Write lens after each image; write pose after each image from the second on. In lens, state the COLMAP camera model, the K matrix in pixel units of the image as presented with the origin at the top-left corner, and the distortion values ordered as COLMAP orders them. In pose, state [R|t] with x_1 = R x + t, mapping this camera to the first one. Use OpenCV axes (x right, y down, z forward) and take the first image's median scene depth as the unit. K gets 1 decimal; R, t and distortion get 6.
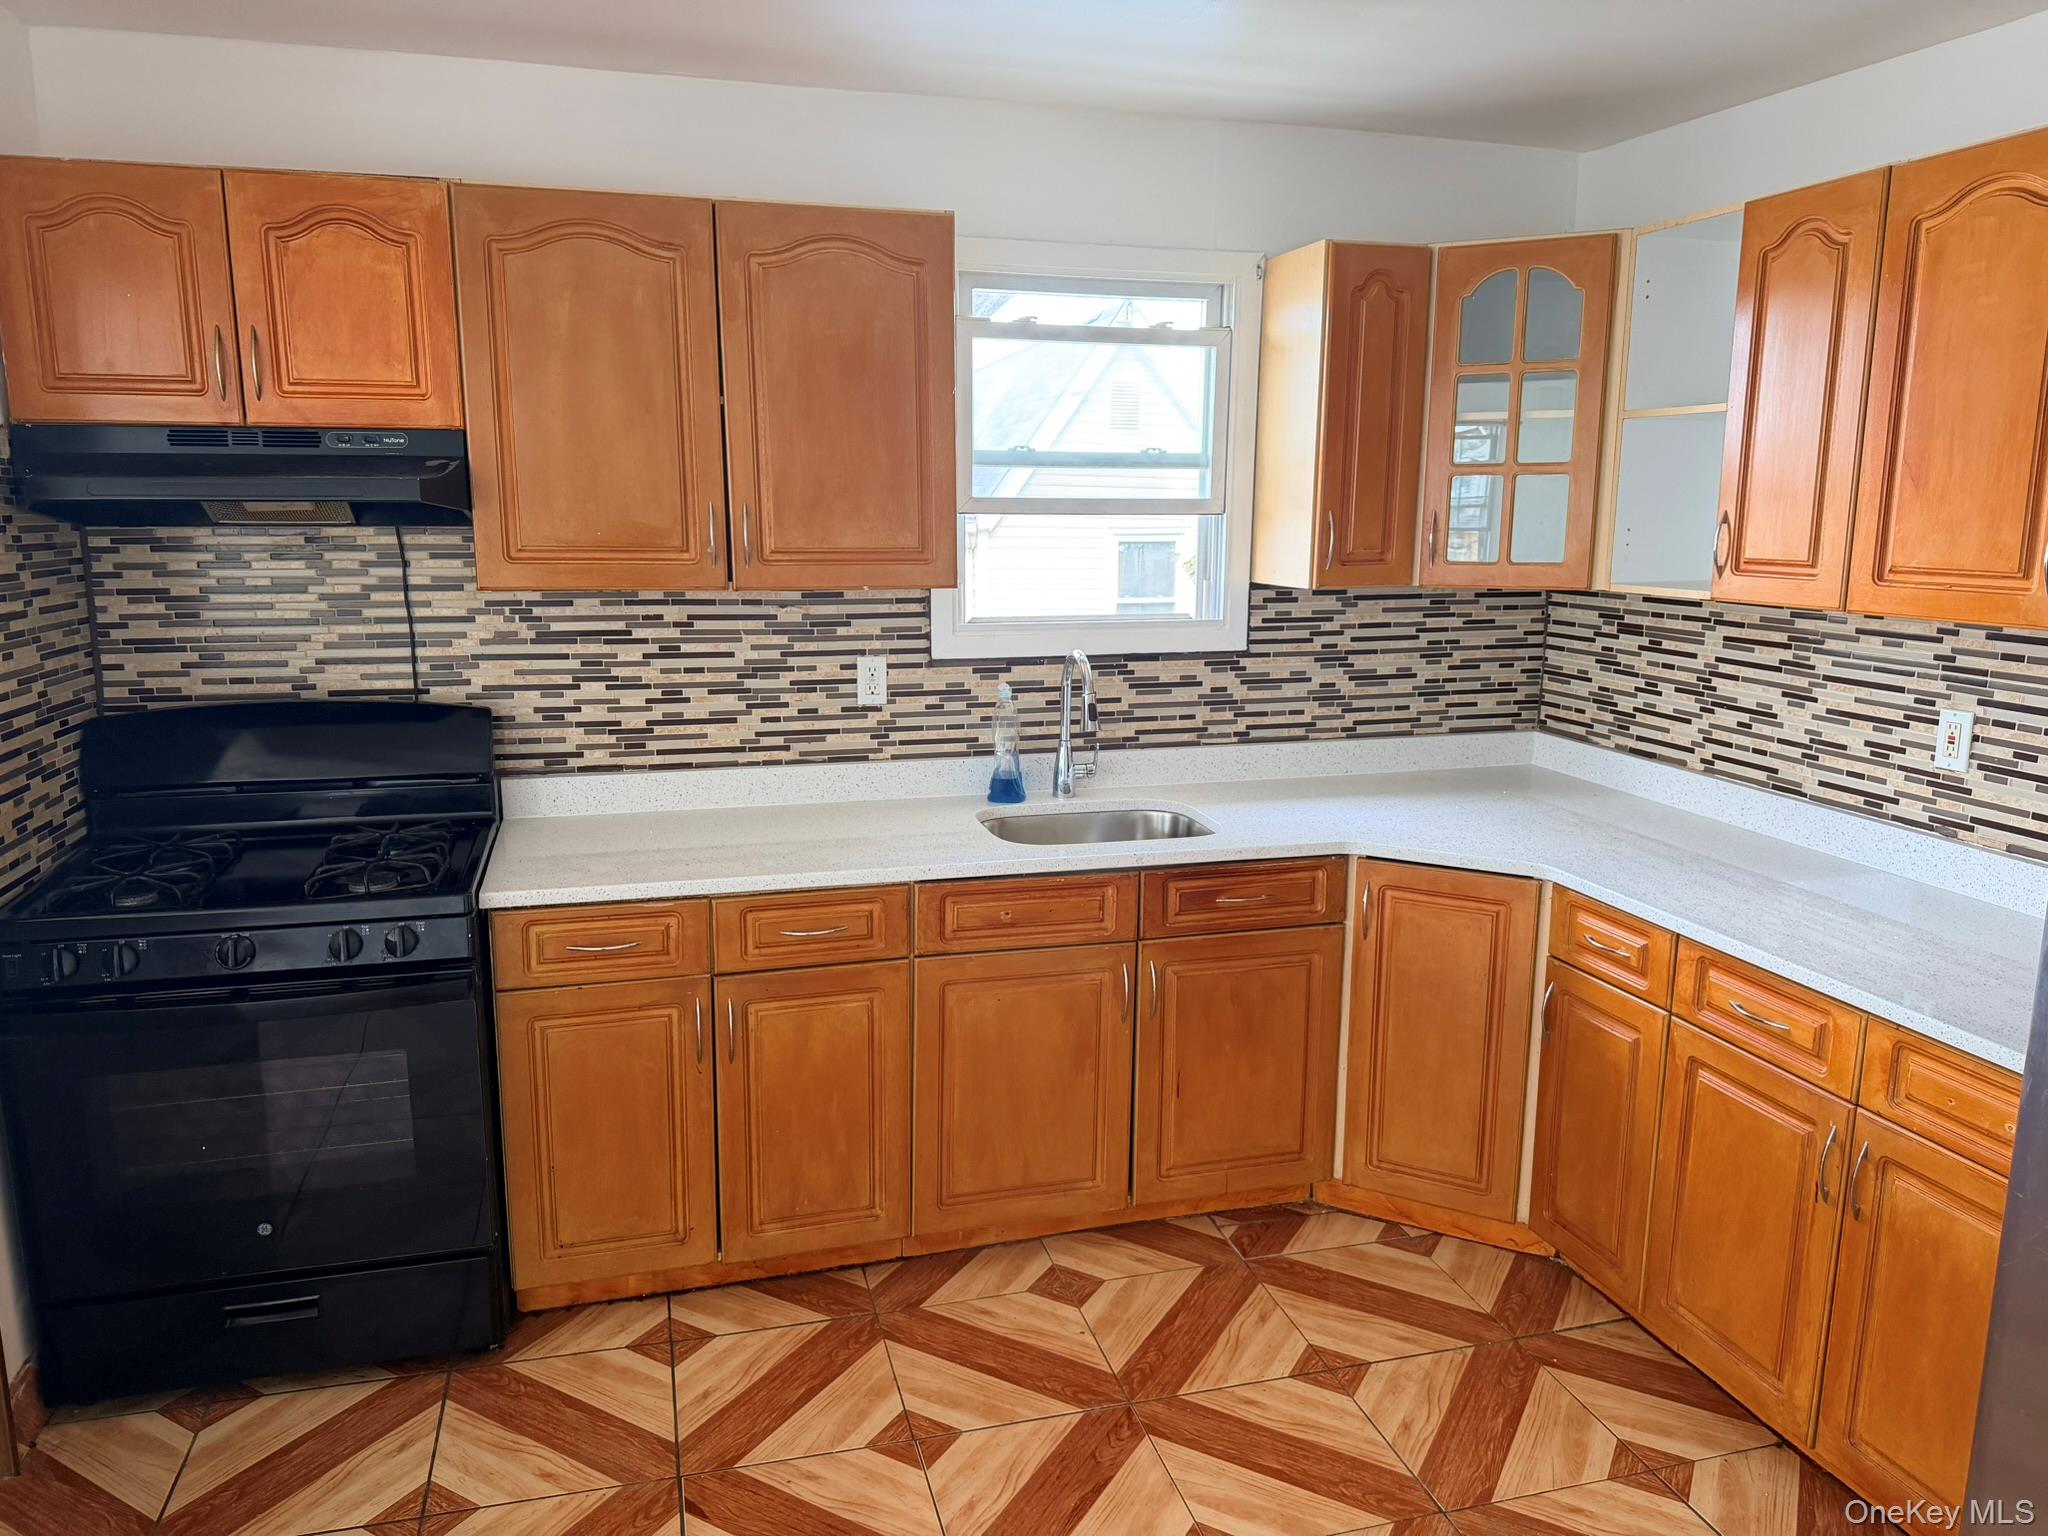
lens RADIAL K [[1435.2, 0, 1023.8], [0, 1435.2, 779.3], [0, 0, 1]] dist [0.082590, -0.100445]
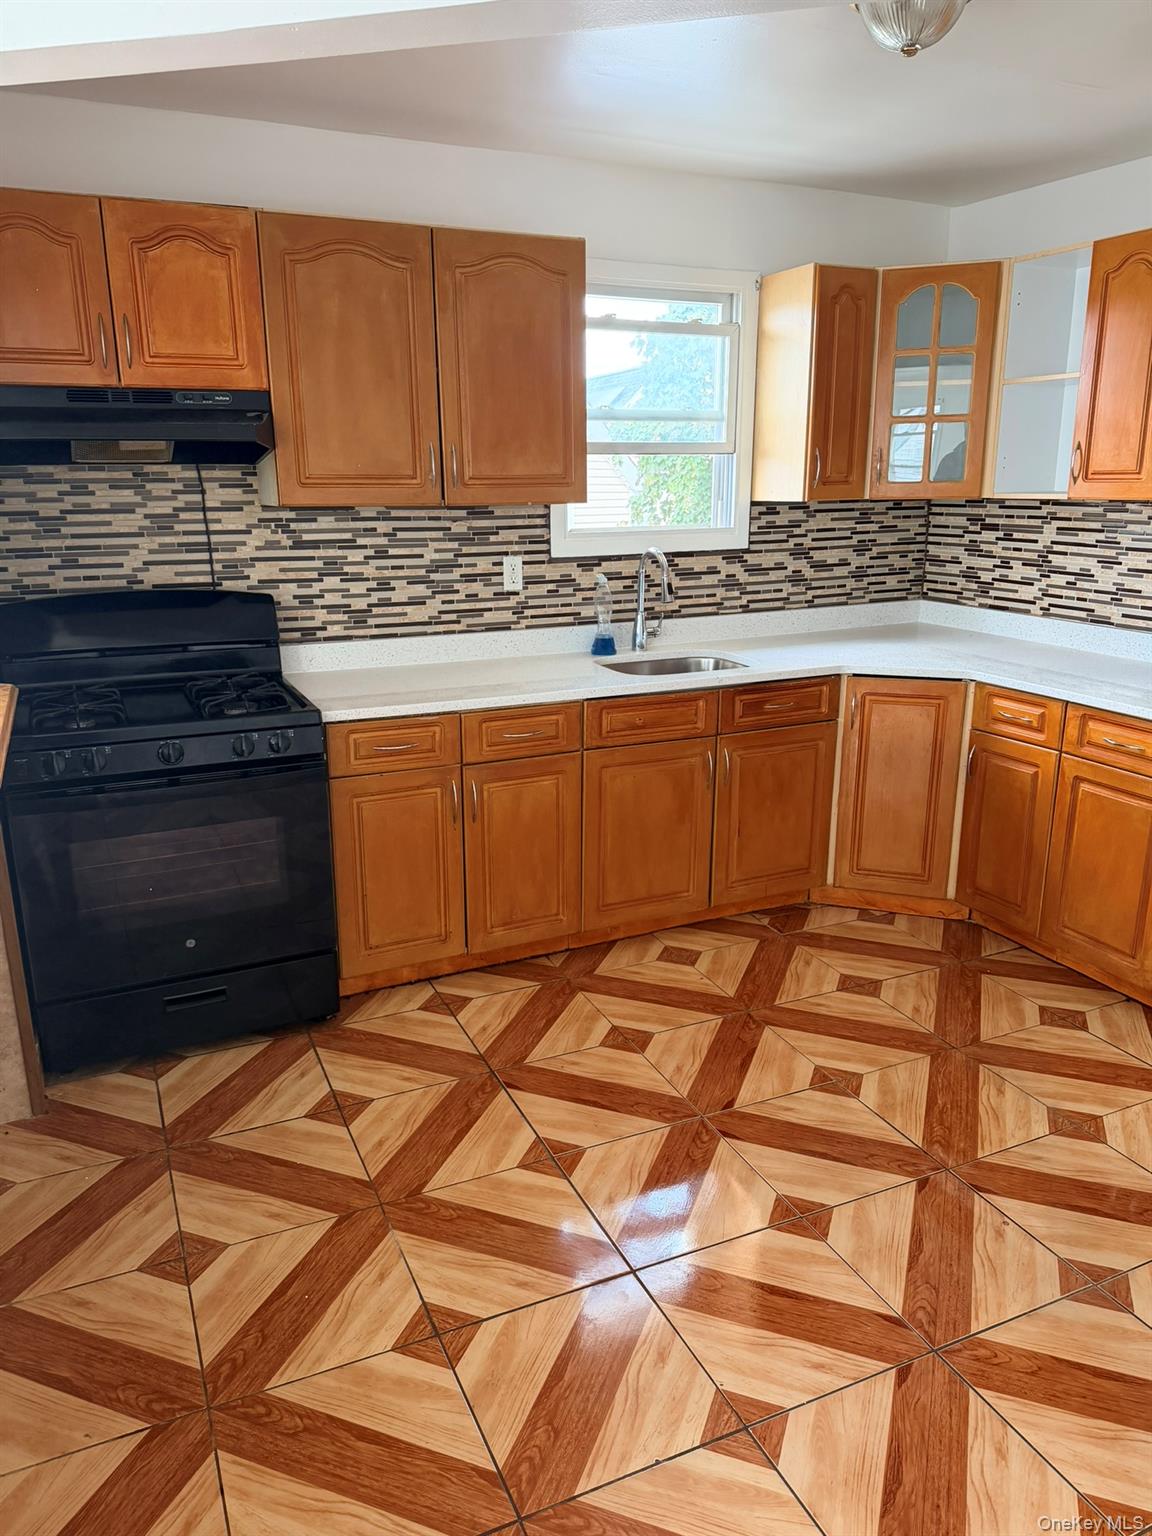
lens RADIAL K [[1076.4, 0, 570.5], [0, 1076.4, 778.7], [0, 0, 1]] dist [0.082590, -0.100445]
pose [[0.987417, -0.054778, 0.148347, -0.247593], [0.042897, 0.995697, 0.082138, 0.057217], [-0.152208, -0.074741, 0.985518, -0.114762]]
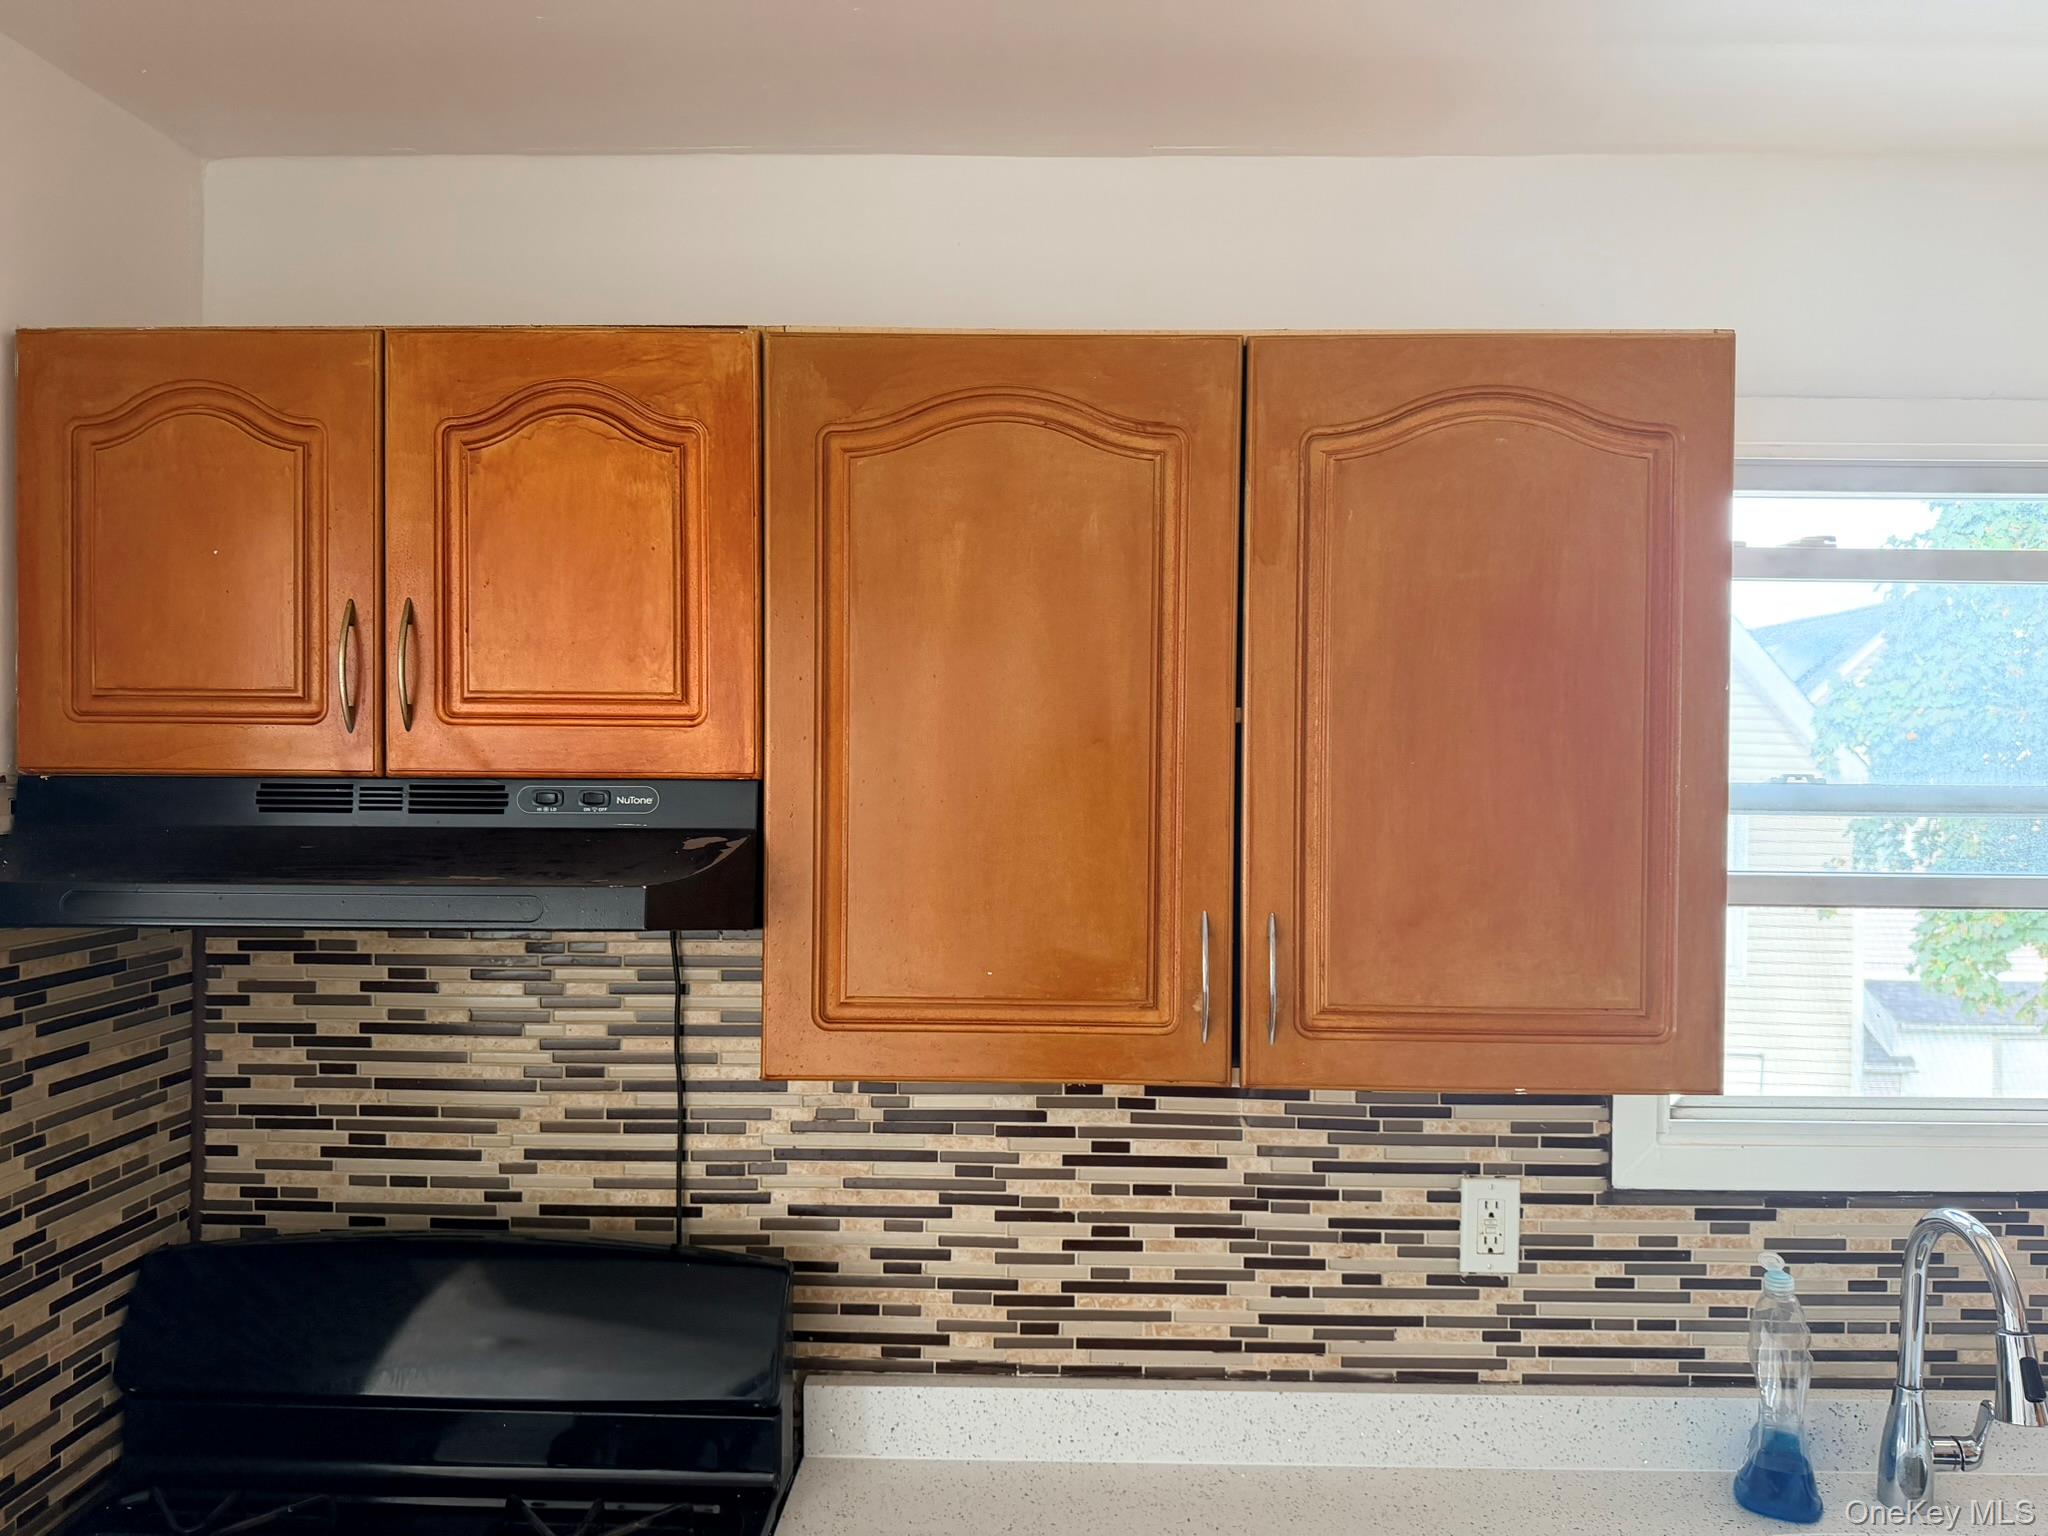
lens RADIAL K [[1435.2, 0, 1032.3], [0, 1435.2, 792.1], [0, 0, 1]] dist [0.082590, -0.100445]
pose [[0.955441, 0.012782, -0.294906, -0.123561], [-0.061140, 0.985966, -0.155349, -0.146020], [0.288781, 0.166457, 0.942814, 0.488738]]
